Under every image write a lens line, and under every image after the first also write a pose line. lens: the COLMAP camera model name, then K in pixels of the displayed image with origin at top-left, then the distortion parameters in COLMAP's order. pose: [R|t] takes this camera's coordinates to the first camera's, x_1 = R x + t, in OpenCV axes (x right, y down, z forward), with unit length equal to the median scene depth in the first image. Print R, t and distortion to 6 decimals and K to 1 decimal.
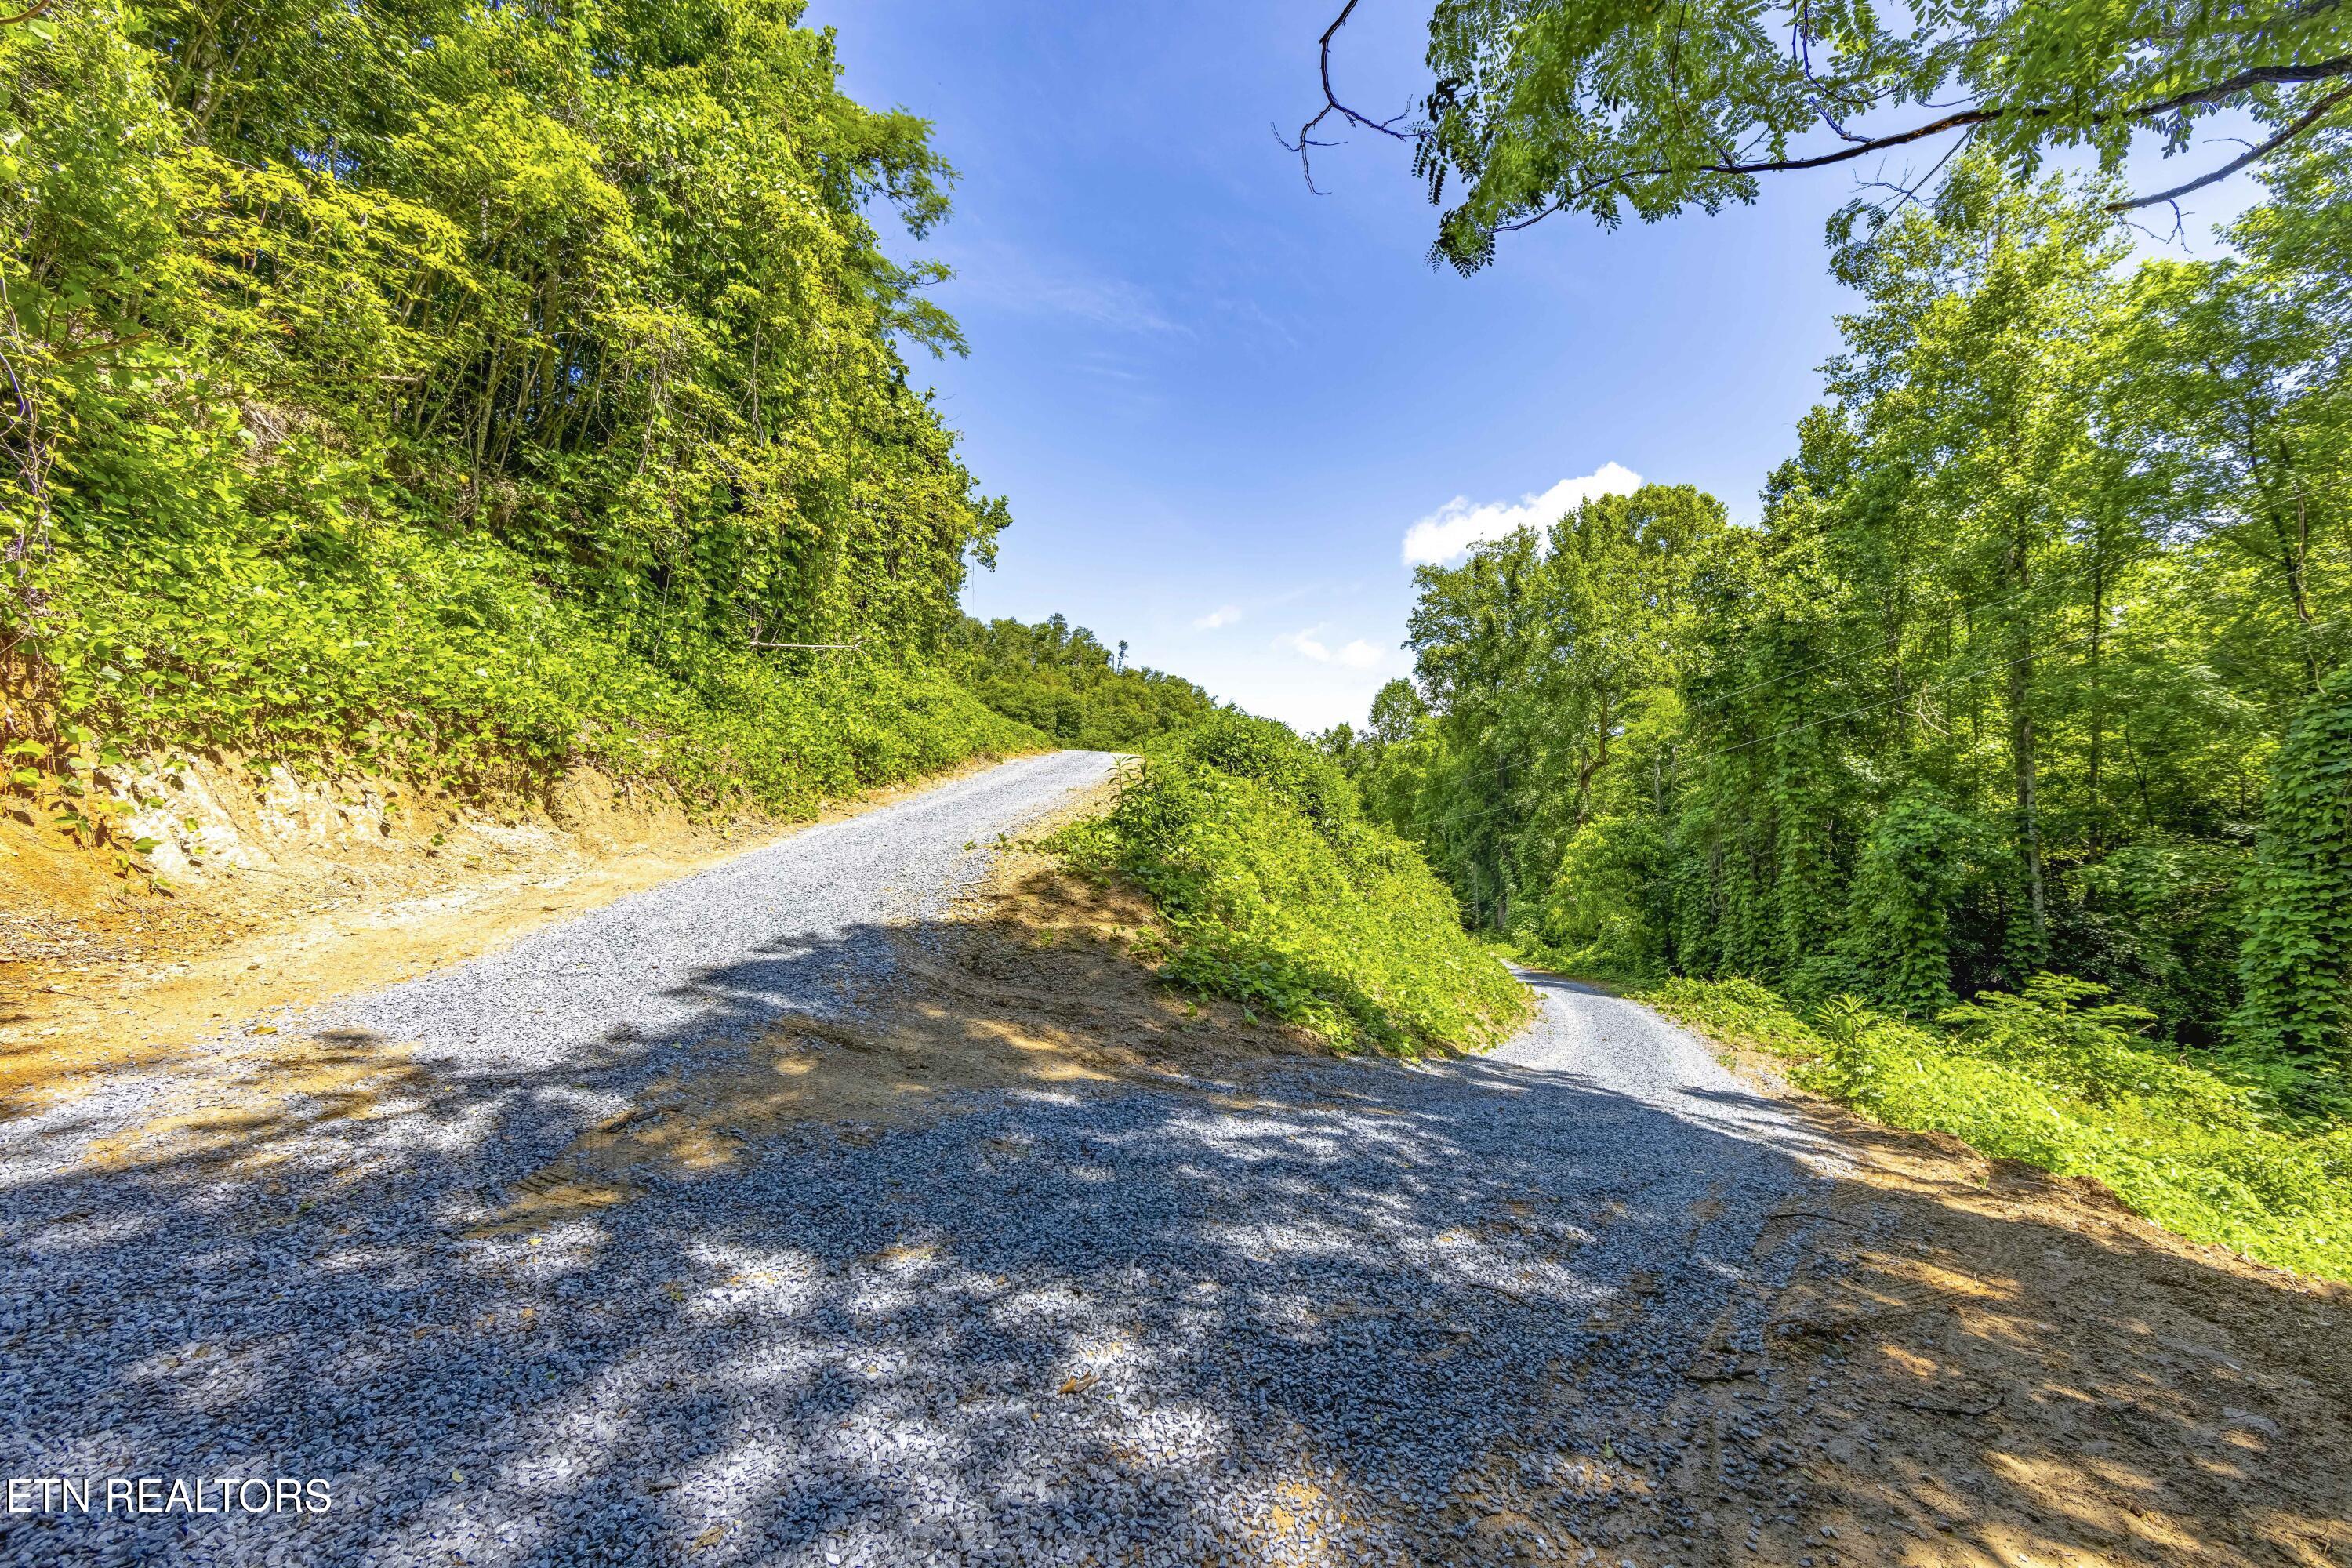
lens RADIAL K [[922.2, 0, 1182.1], [0, 922.2, 777.9], [0, 0, 1]] dist [-0.004093, 0.000262]
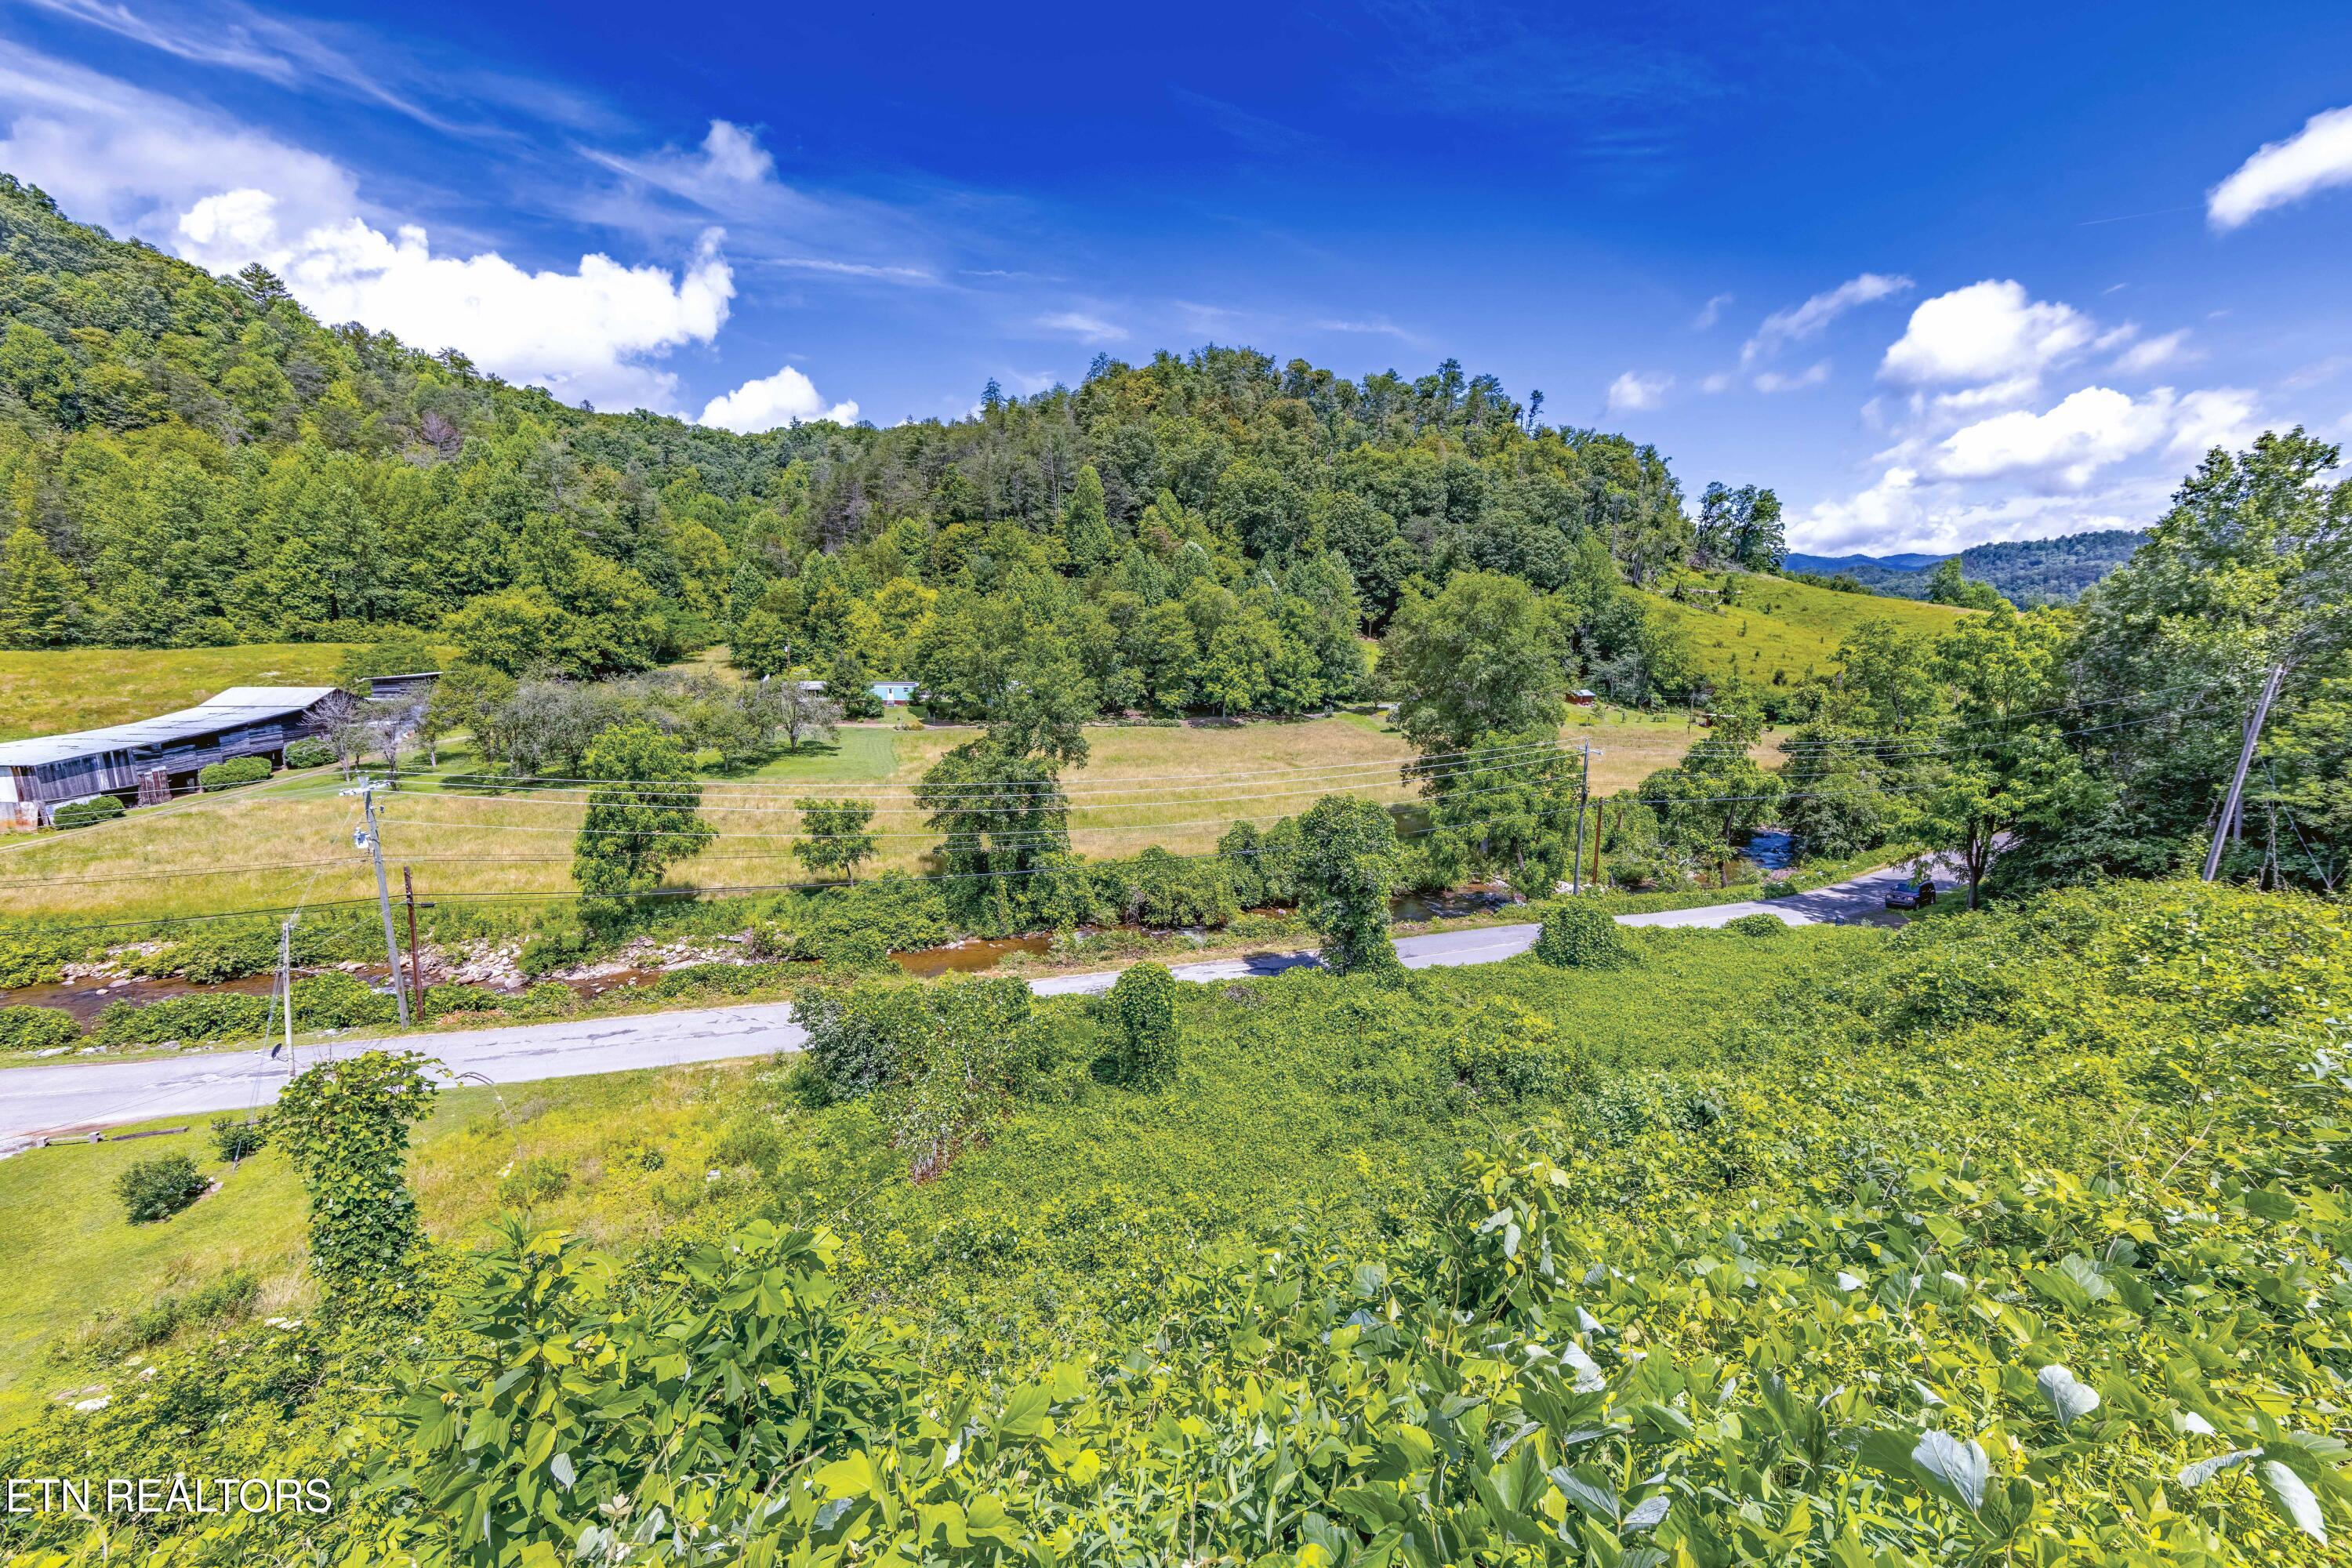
lens RADIAL K [[922.2, 0, 1184.5], [0, 922.2, 774.3], [0, 0, 1]] dist [-0.004093, 0.000262]
pose [[0.922666, 0.061081, -0.380732, -0.025748], [0.020251, 0.978336, 0.206031, -0.001956], [0.385069, -0.197808, 0.901440, 0.152597]]
